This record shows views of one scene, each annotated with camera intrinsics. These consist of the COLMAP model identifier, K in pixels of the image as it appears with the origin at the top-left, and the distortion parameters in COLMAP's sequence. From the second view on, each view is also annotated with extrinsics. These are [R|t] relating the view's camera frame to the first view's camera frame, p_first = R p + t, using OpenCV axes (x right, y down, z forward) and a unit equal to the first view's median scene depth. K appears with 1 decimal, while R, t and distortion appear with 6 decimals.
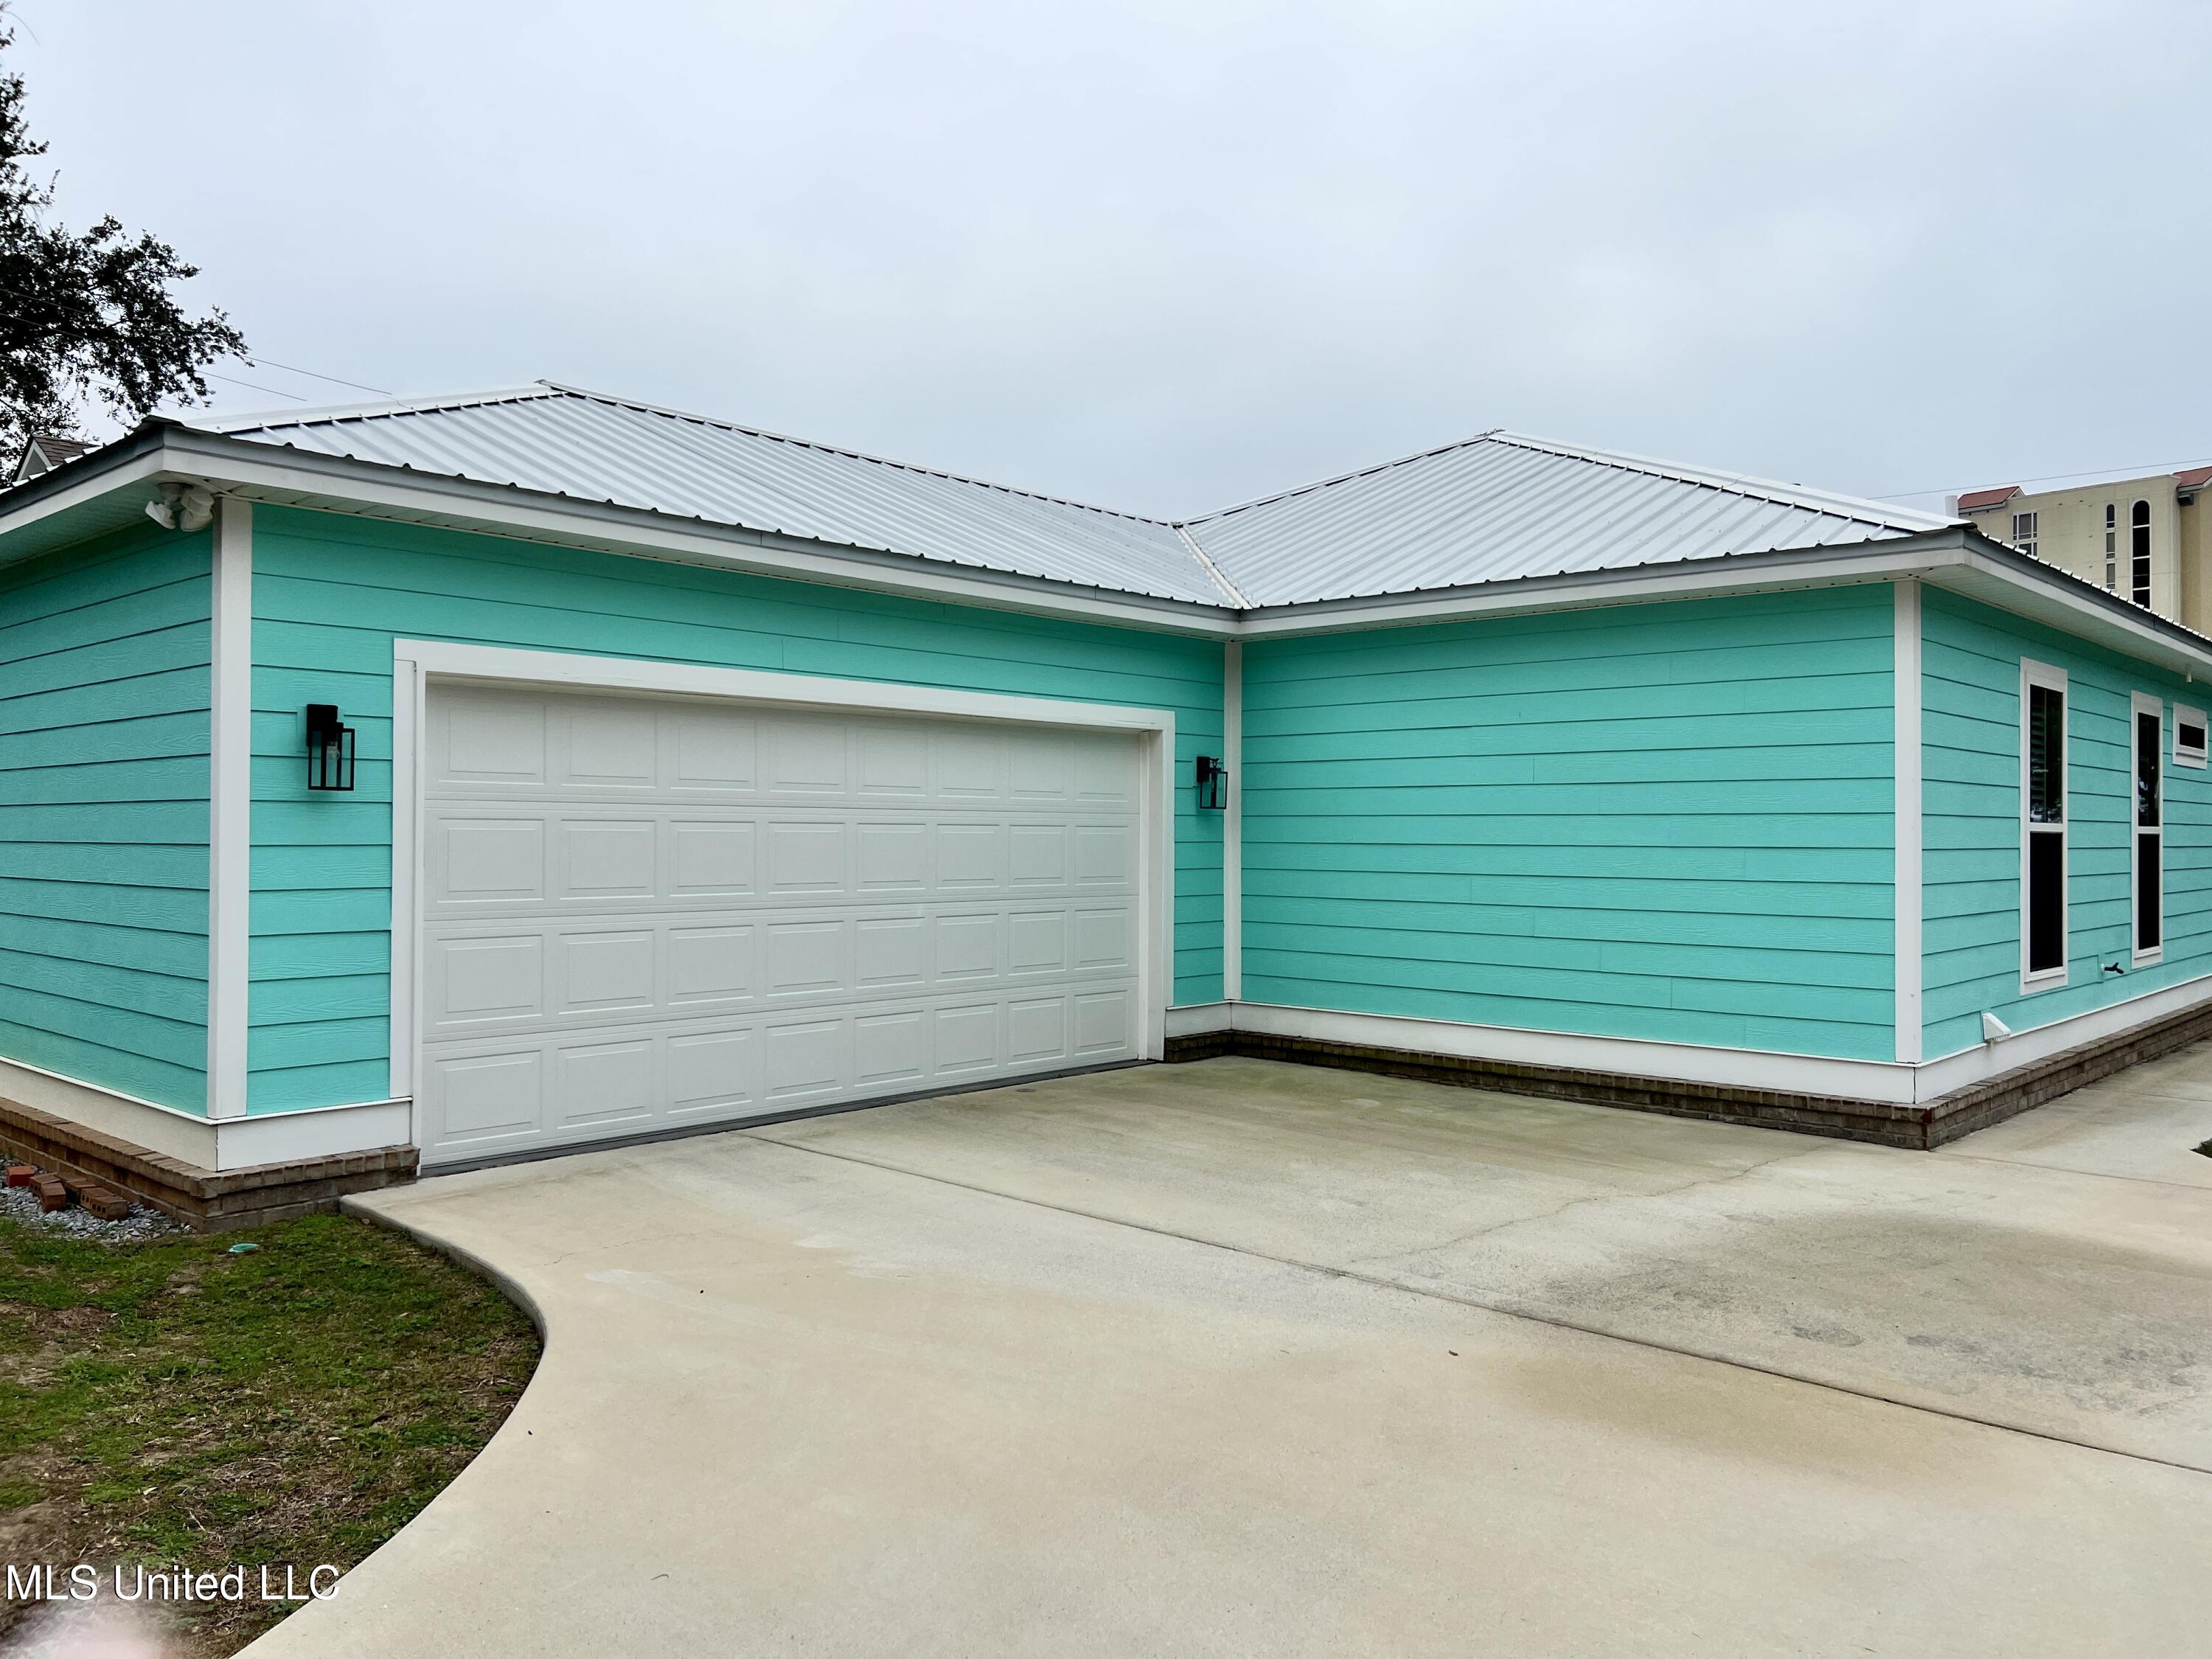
lens RADIAL K [[1699.9, 0, 1087.7], [0, 1699.9, 828.3], [0, 0, 1]] dist [0.049191, -0.048630]
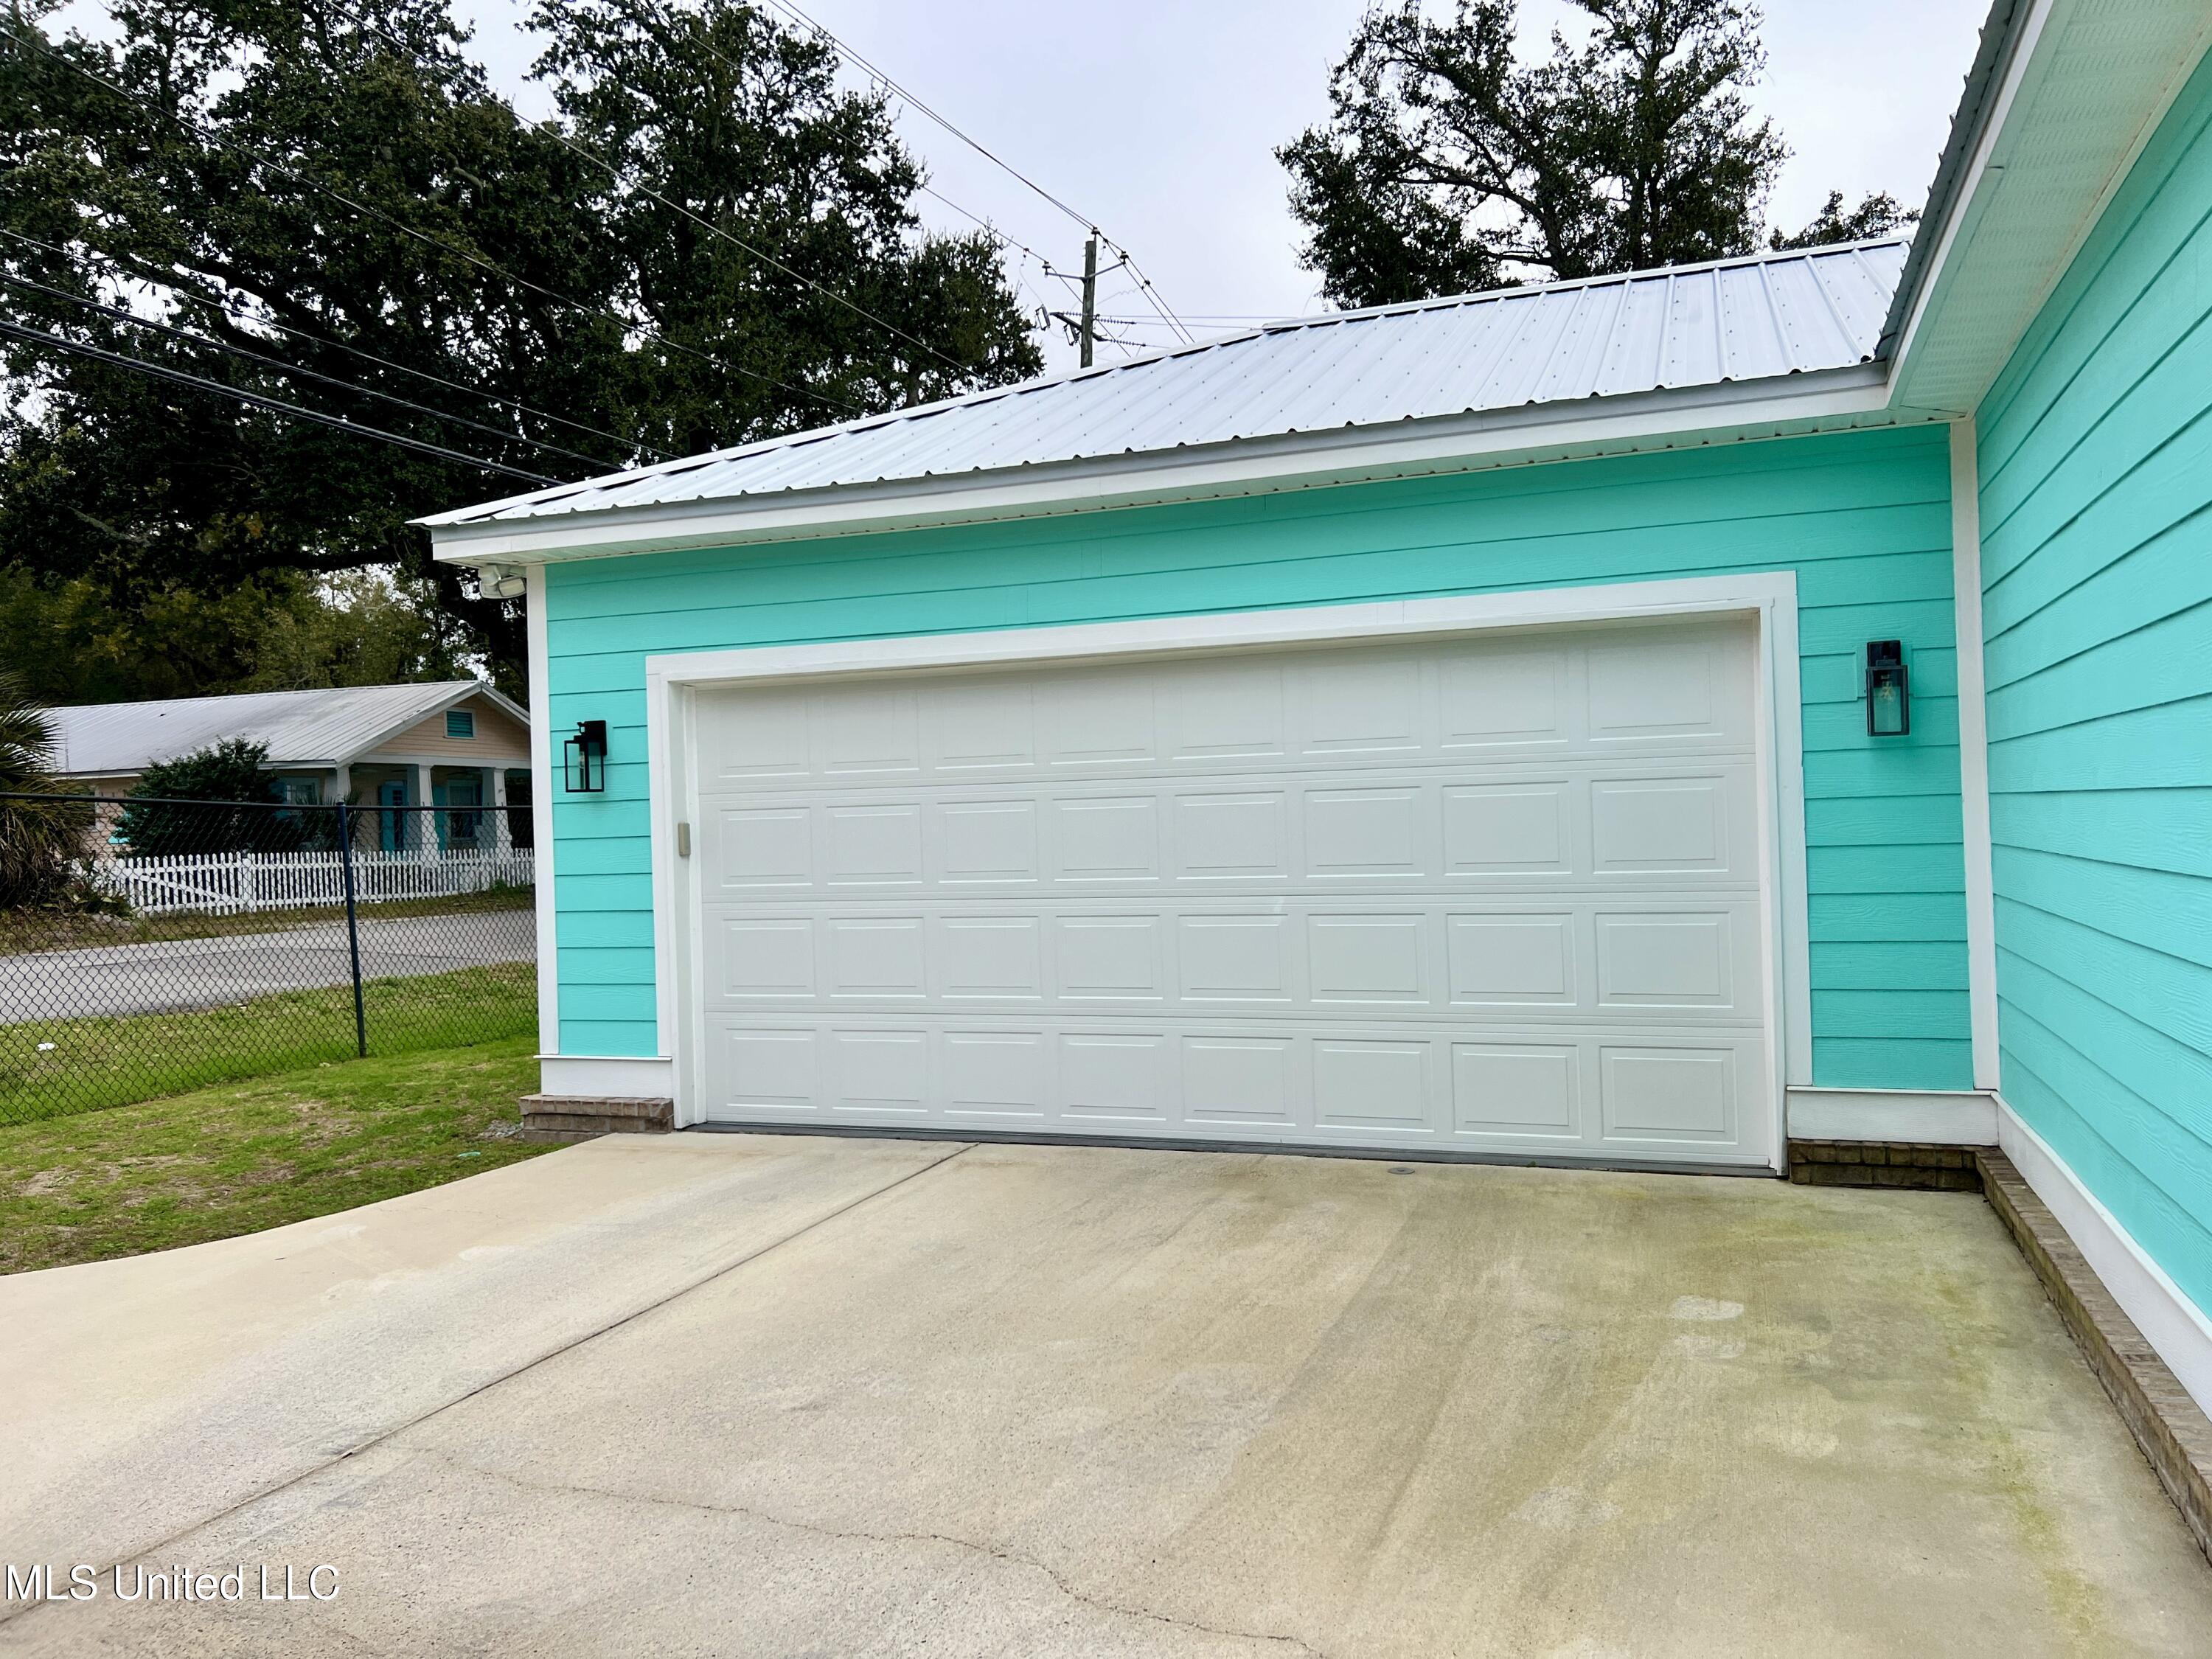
lens RADIAL K [[1699.9, 0, 1088.6], [0, 1699.9, 840.2], [0, 0, 1]] dist [0.049191, -0.048630]
pose [[0.358018, 0.000866, -0.933714, 0.611172], [0.037932, 0.999161, 0.015471, 0.004597], [0.932944, -0.040956, 0.357685, 0.688384]]
